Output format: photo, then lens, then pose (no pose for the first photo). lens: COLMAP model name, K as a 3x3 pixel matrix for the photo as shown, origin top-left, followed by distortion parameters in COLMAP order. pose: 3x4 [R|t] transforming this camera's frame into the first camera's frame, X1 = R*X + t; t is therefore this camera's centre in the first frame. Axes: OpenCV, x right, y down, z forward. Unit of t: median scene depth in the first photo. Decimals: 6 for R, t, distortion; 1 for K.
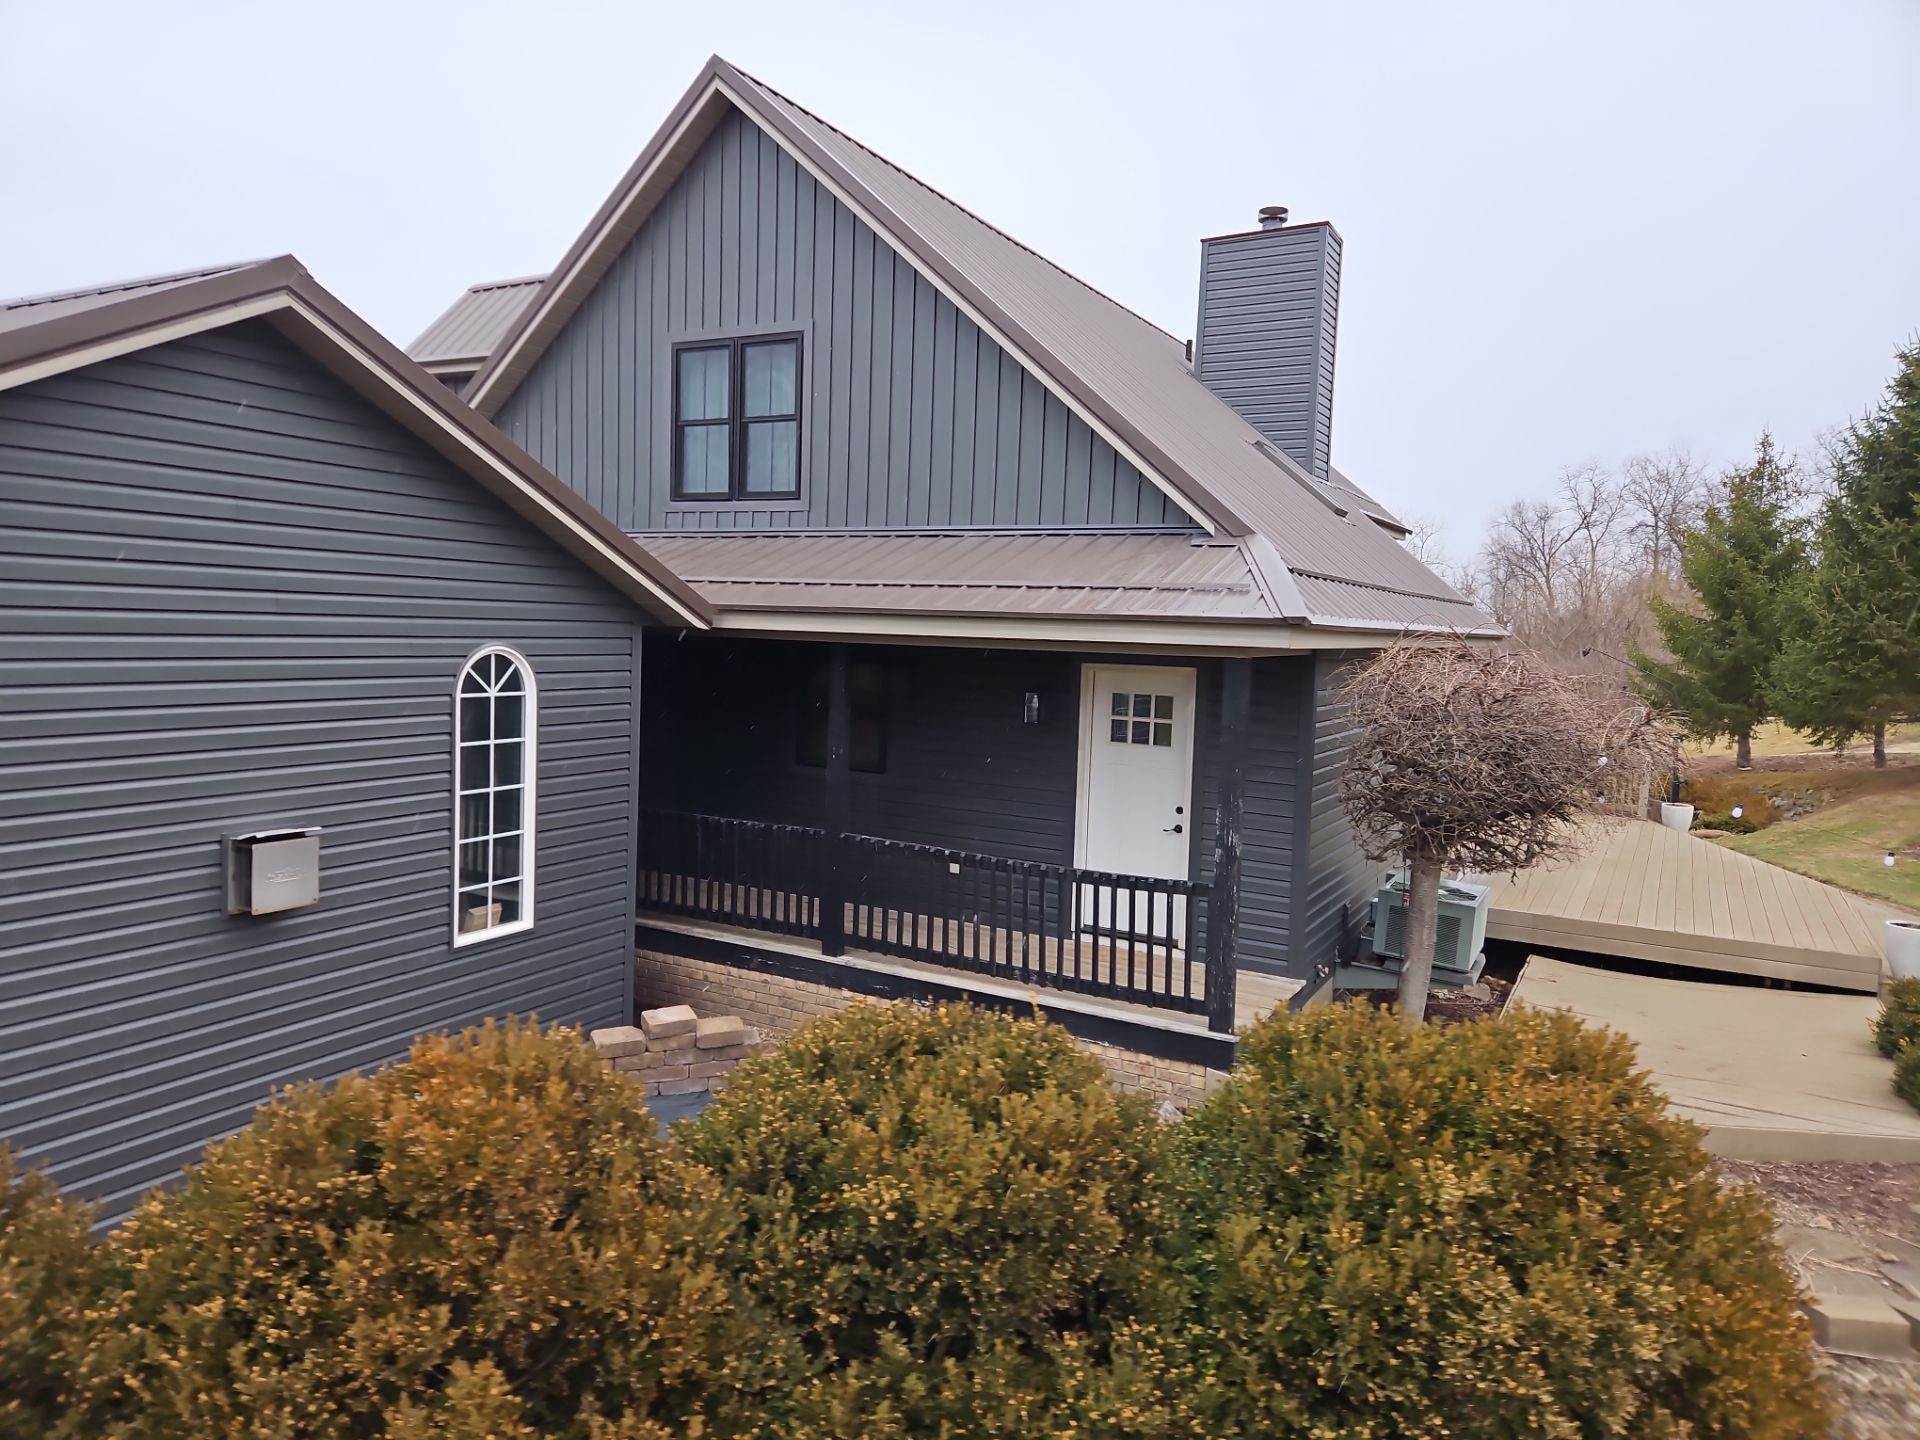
lens RADIAL K [[1250.1, 0, 960.0], [0, 1250.1, 720.0], [0, 0, 1]] dist [0.104530, -0.093447]
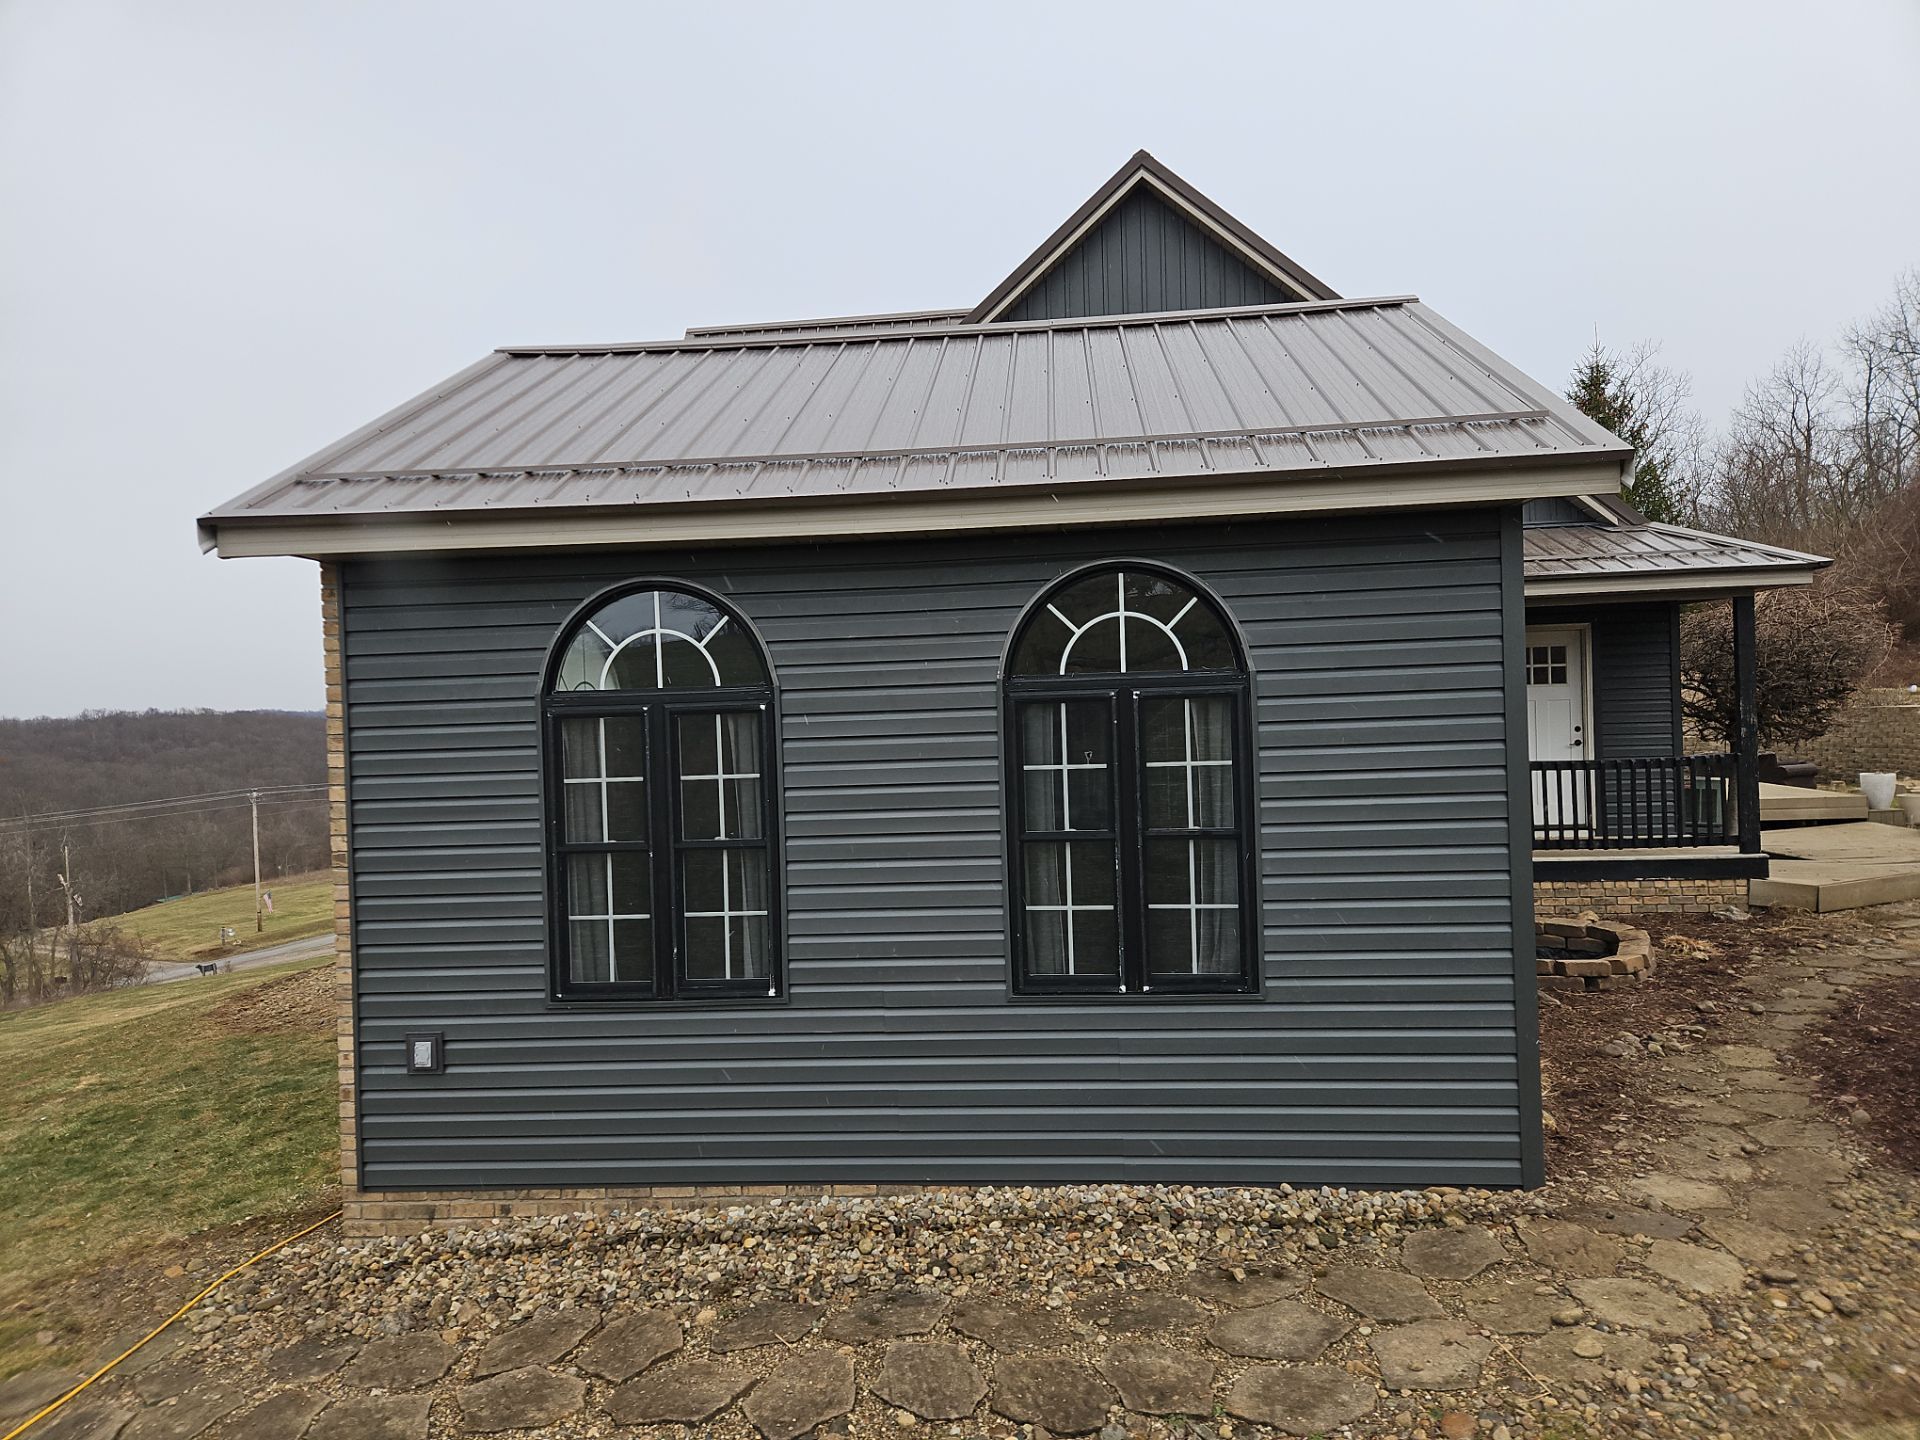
lens RADIAL K [[1250.8, 0, 970.1], [0, 1250.8, 746.5], [0, 0, 1]] dist [0.109847, -0.092652]
pose [[0.914711, -0.081682, 0.395768, -1.000758], [0.093065, 0.995614, -0.009610, 0.043187], [-0.393247, 0.045622, 0.918300, -0.018636]]
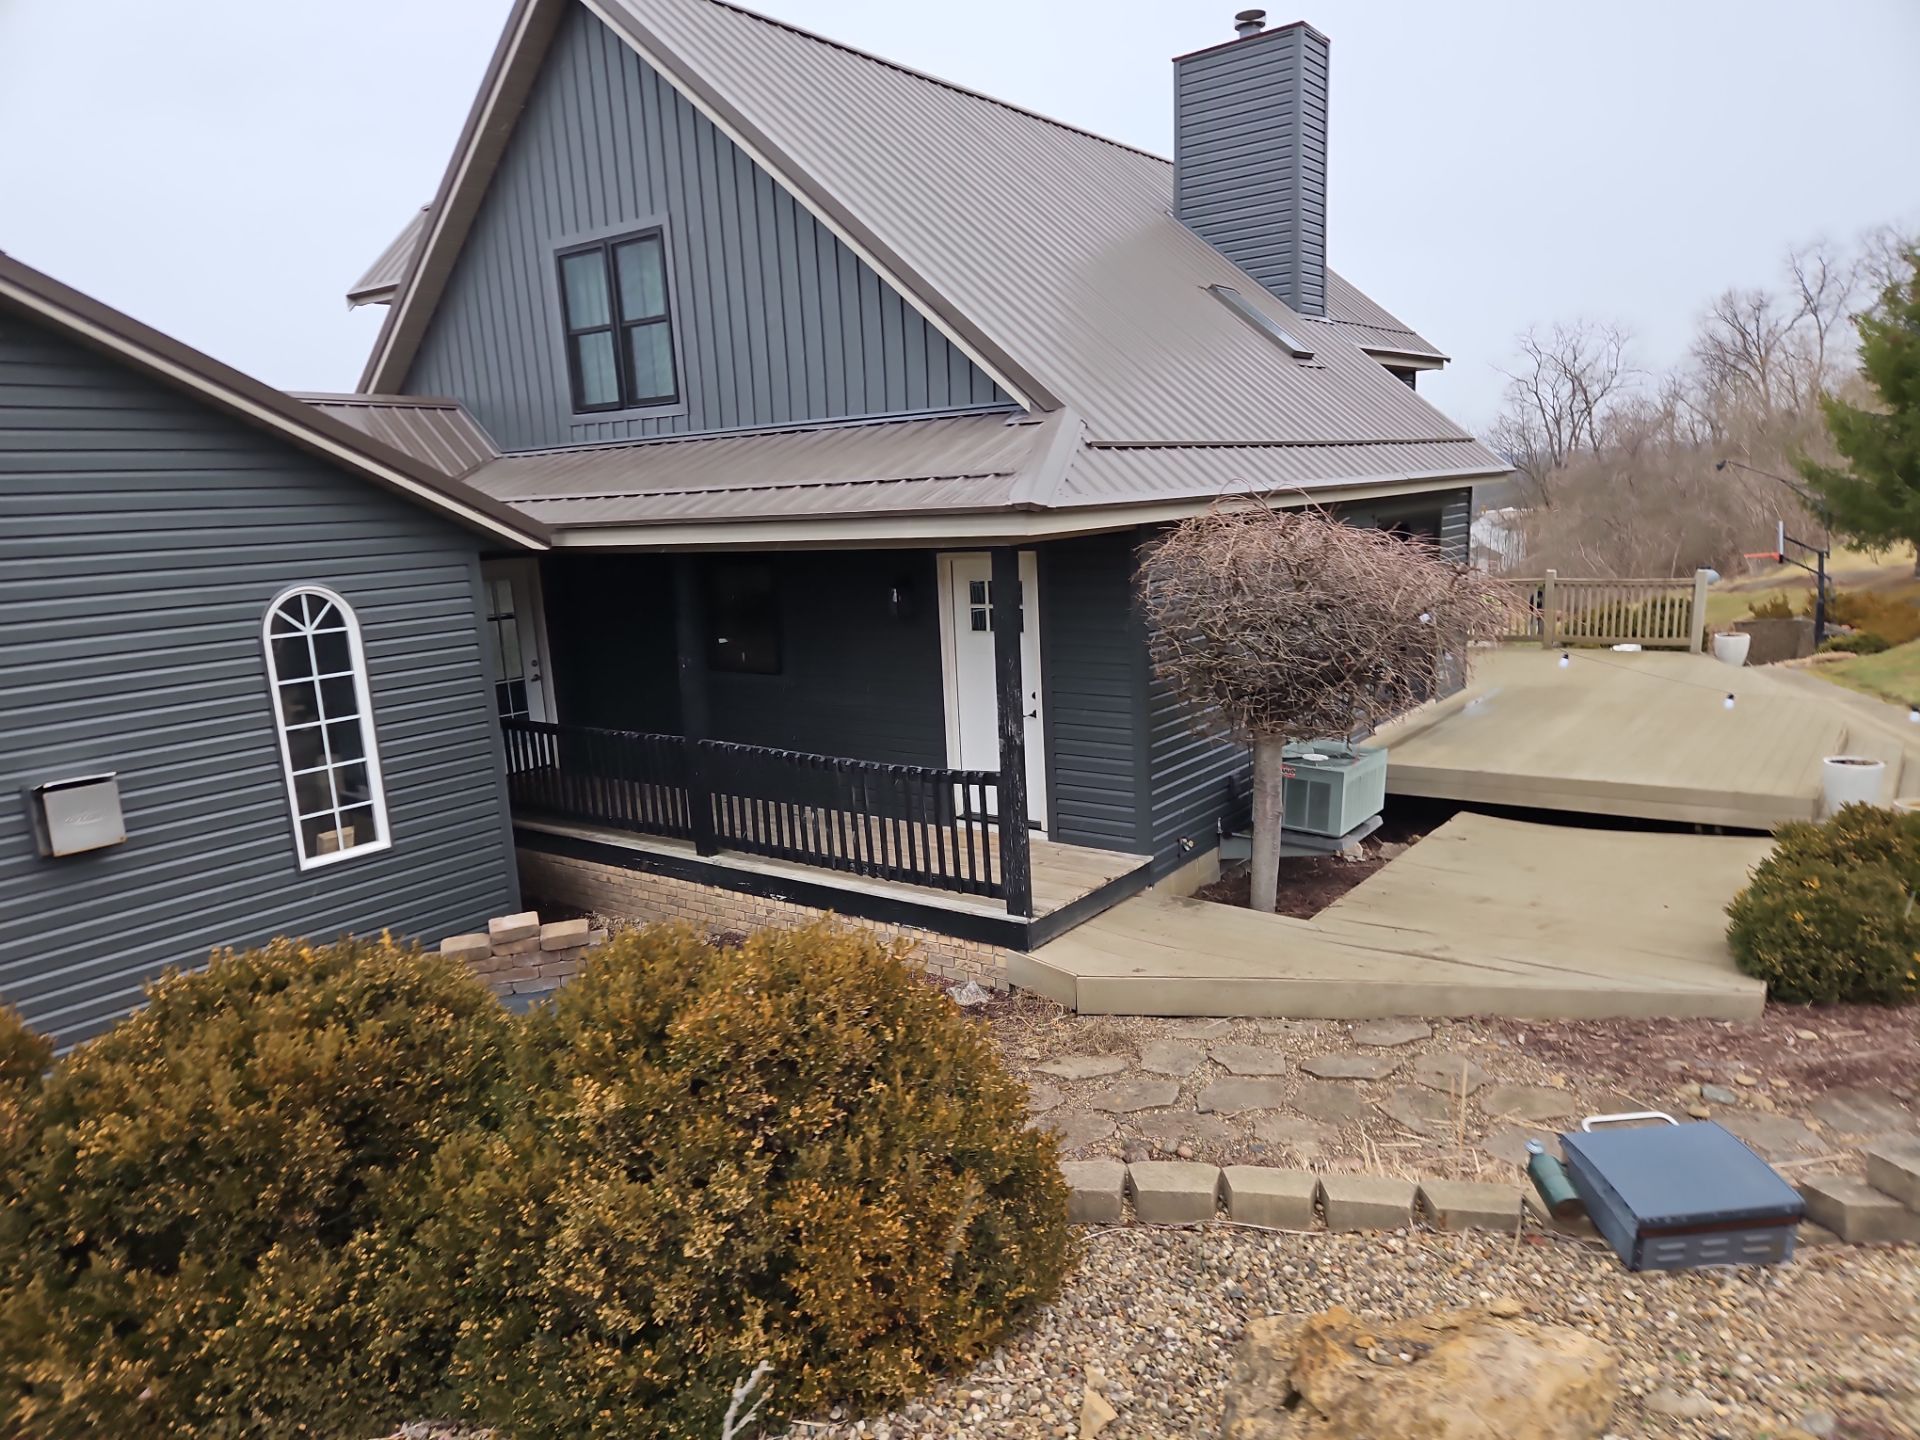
lens RADIAL K [[1250.8, 0, 970.1], [0, 1250.8, 746.5], [0, 0, 1]] dist [0.109847, -0.092652]
pose [[0.990000, -0.059080, -0.128100, 0.253553], [0.074319, 0.990270, 0.117650, -0.009000], [0.119903, -0.125994, 0.984758, 0.007294]]
